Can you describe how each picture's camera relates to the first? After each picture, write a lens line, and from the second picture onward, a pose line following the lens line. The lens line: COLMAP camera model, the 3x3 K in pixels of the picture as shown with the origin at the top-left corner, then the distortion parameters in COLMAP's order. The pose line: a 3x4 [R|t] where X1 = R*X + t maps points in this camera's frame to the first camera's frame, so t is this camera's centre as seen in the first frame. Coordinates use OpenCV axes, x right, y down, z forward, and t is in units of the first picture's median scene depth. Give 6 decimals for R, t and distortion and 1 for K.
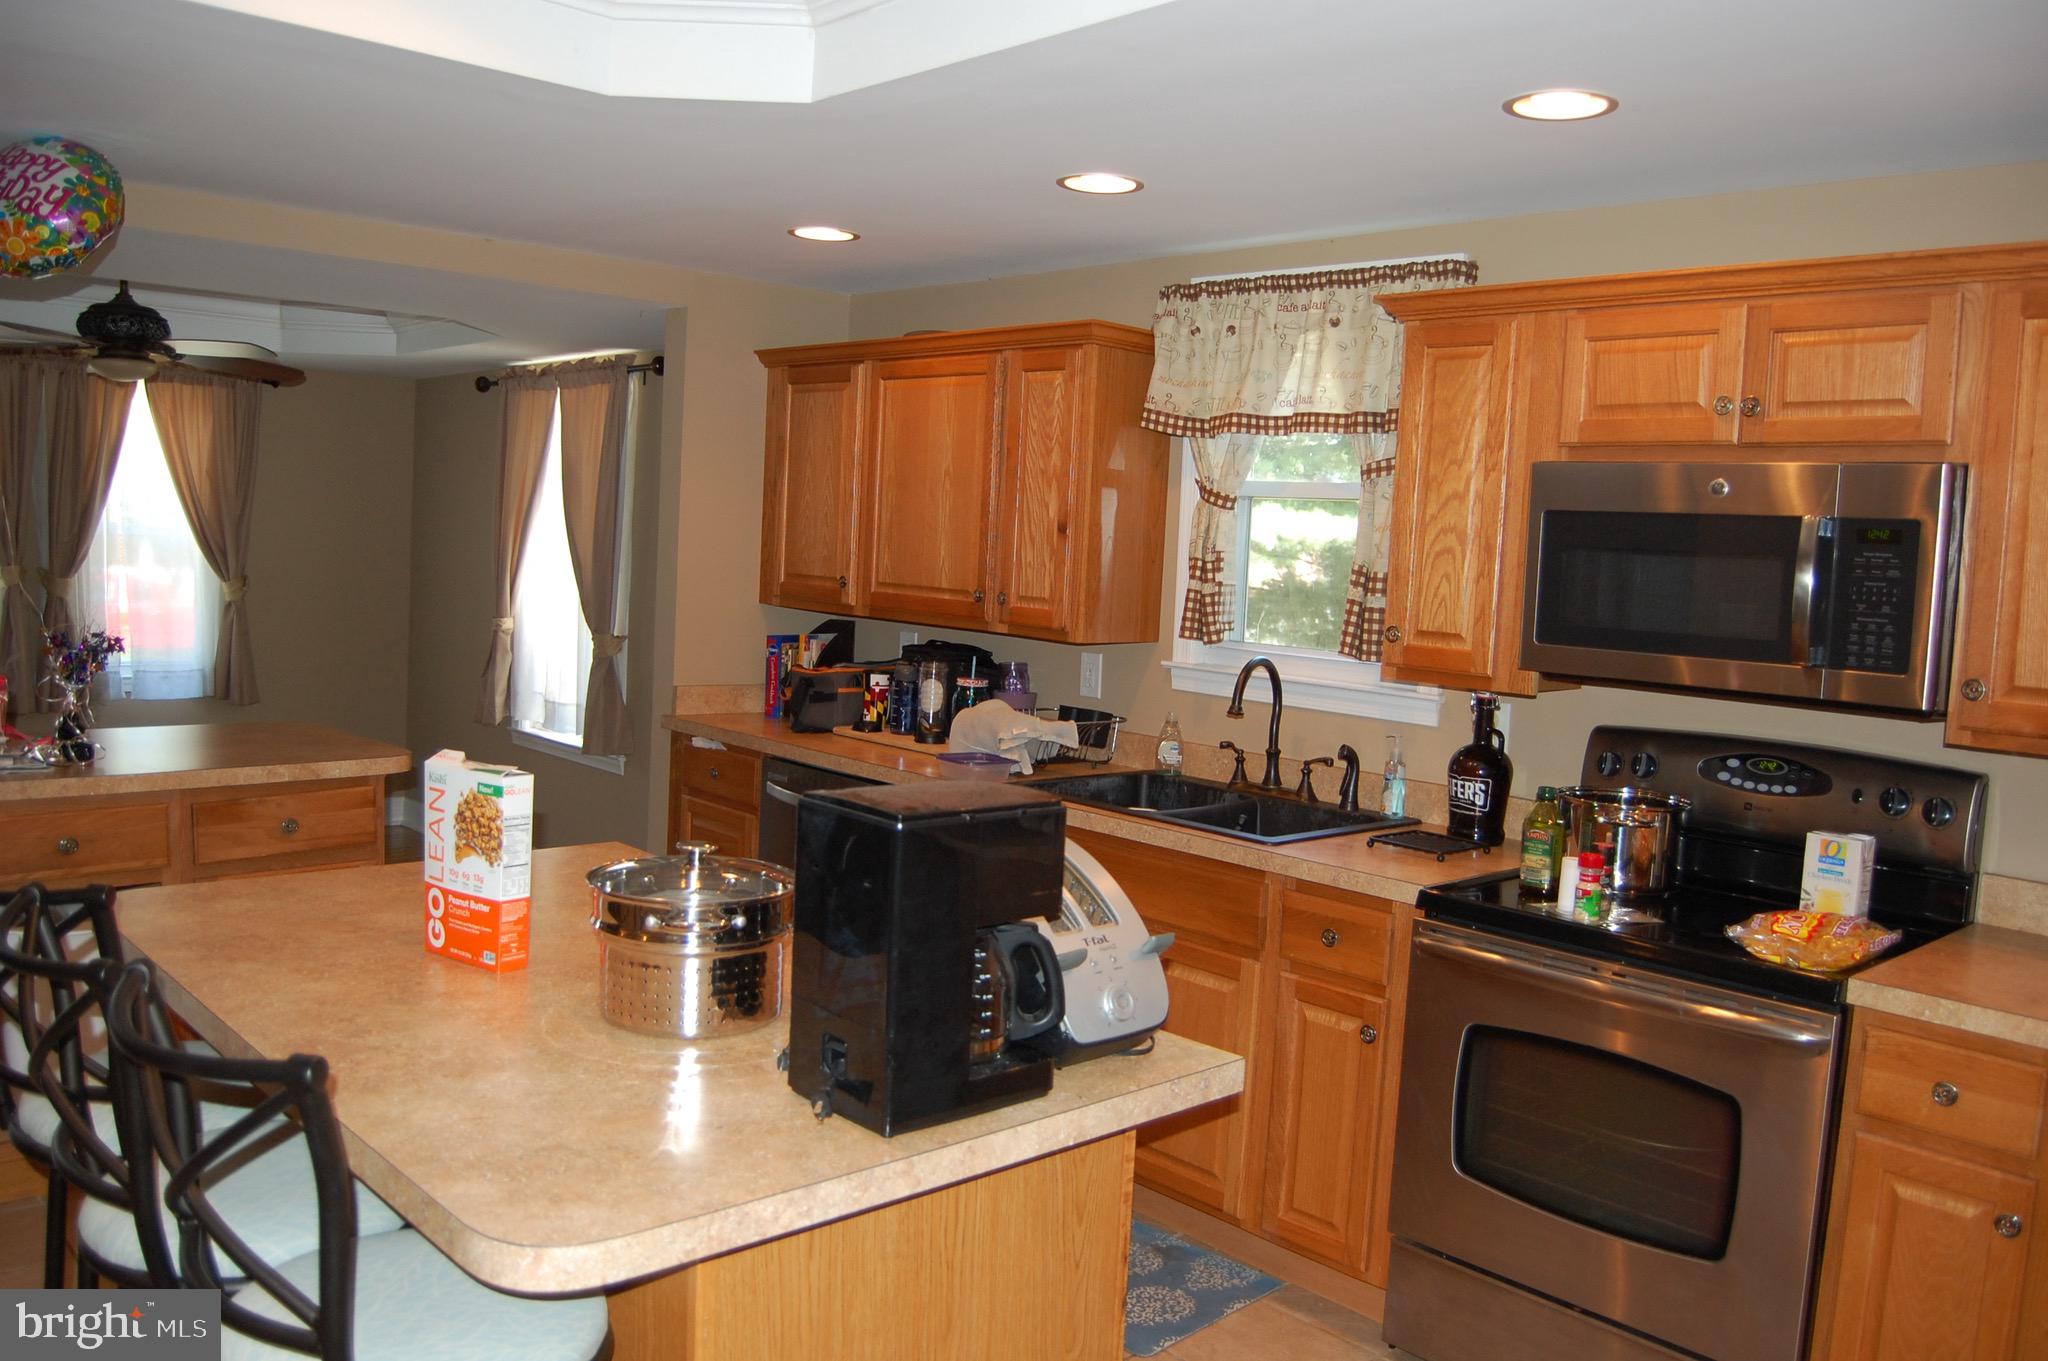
lens RADIAL K [[1609.4, 0, 1029.9], [0, 1609.4, 669.3], [0, 0, 1]] dist [-0.106858, 0.050951]
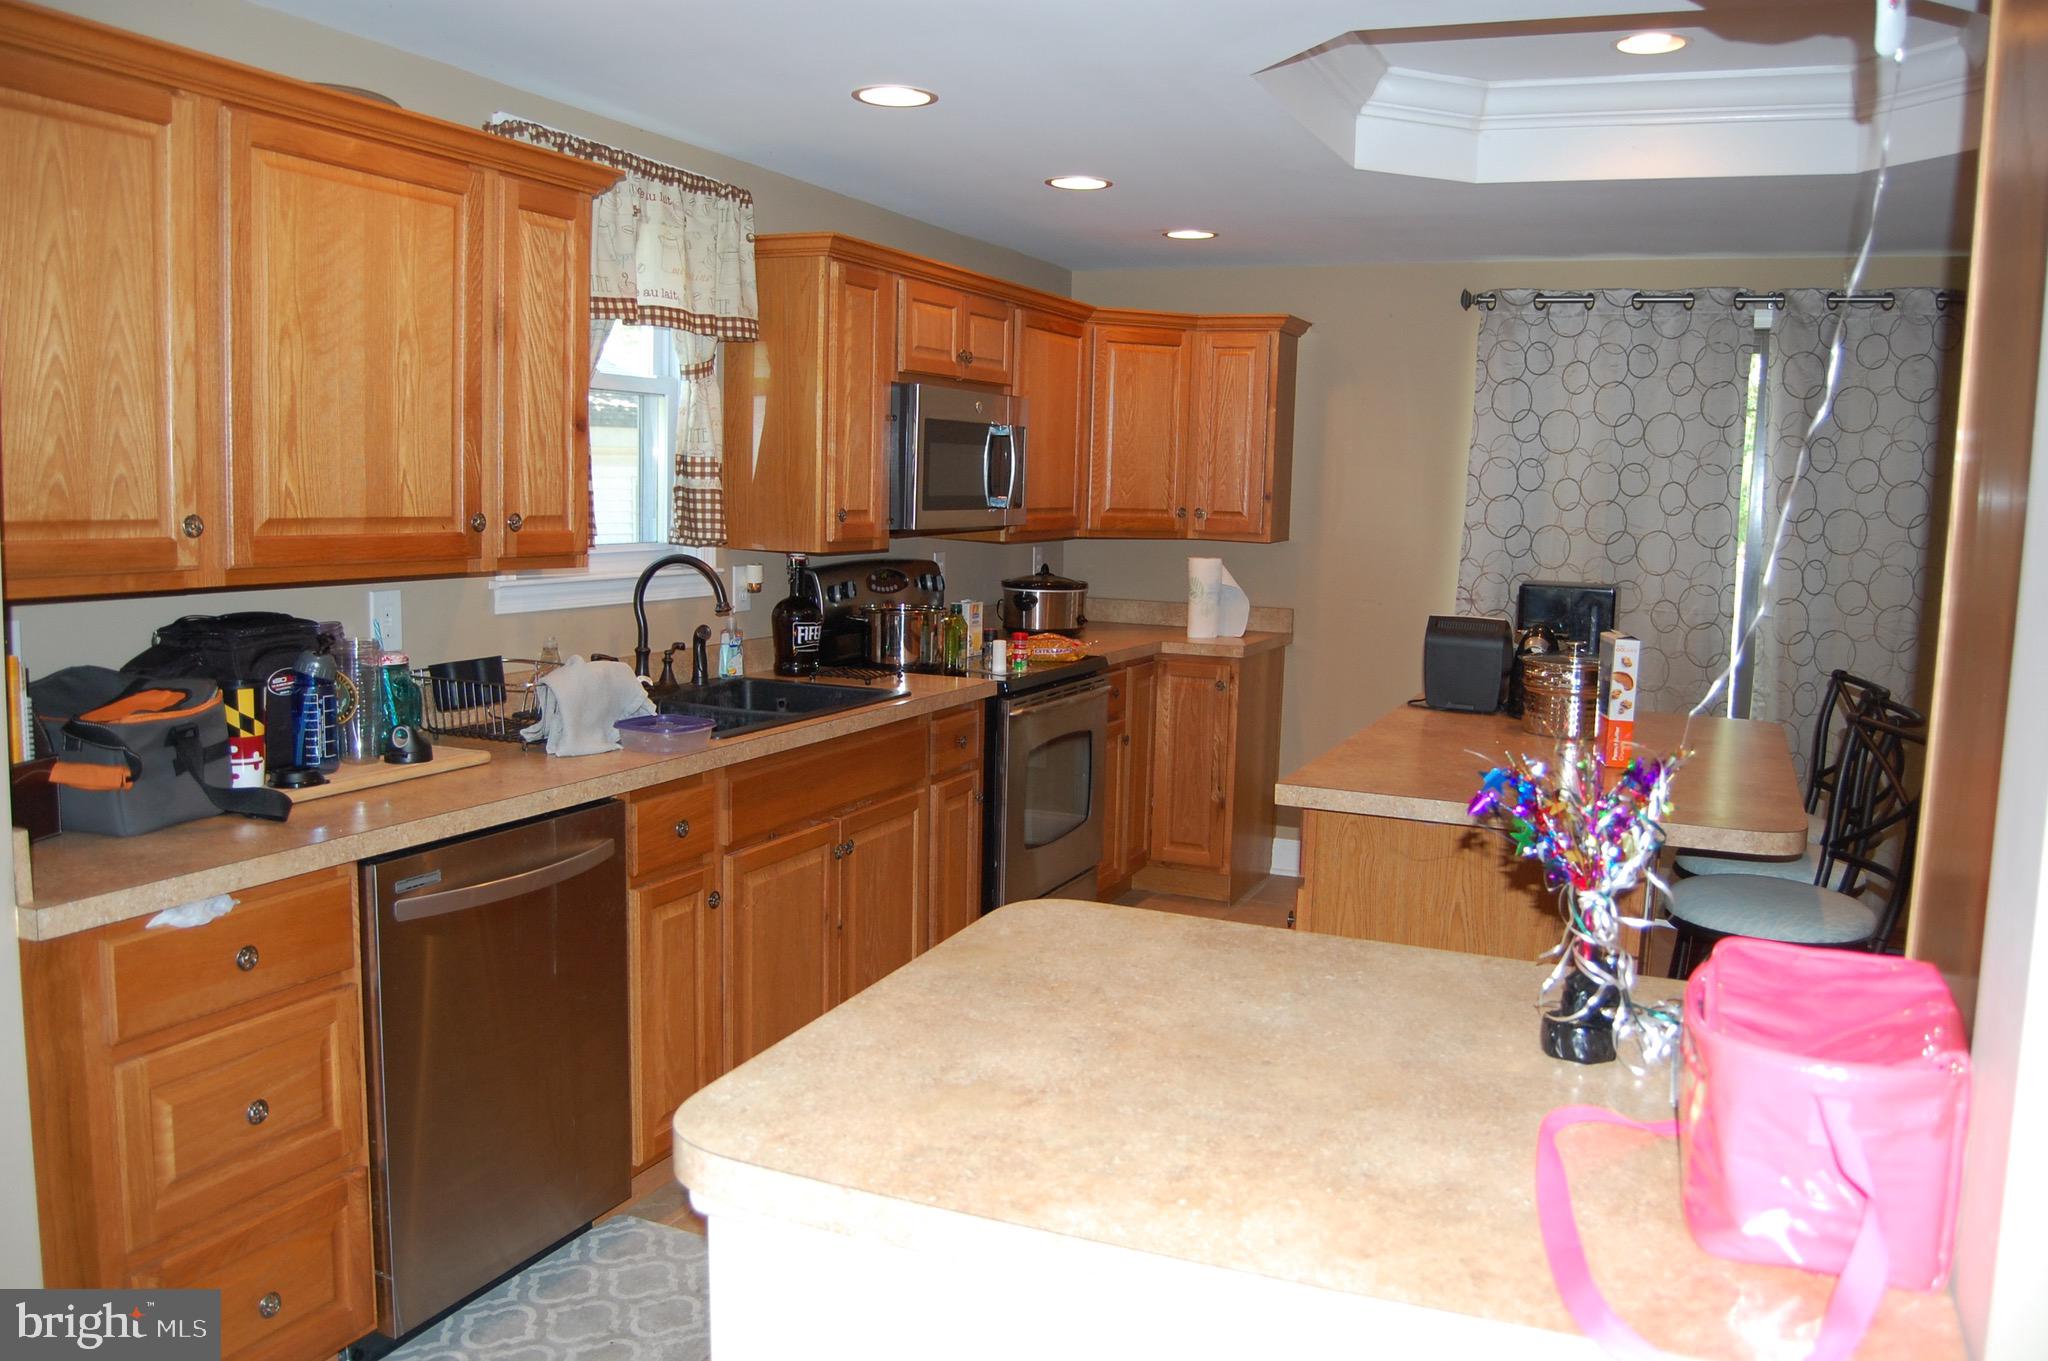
lens RADIAL K [[1609.4, 0, 1029.9], [0, 1609.4, 669.3], [0, 0, 1]] dist [-0.106858, 0.050951]
pose [[-0.390133, -0.168212, 0.905263, -0.902482], [0.027669, 0.980585, 0.194132, -0.131621], [-0.920343, 0.100786, -0.377904, 1.251254]]
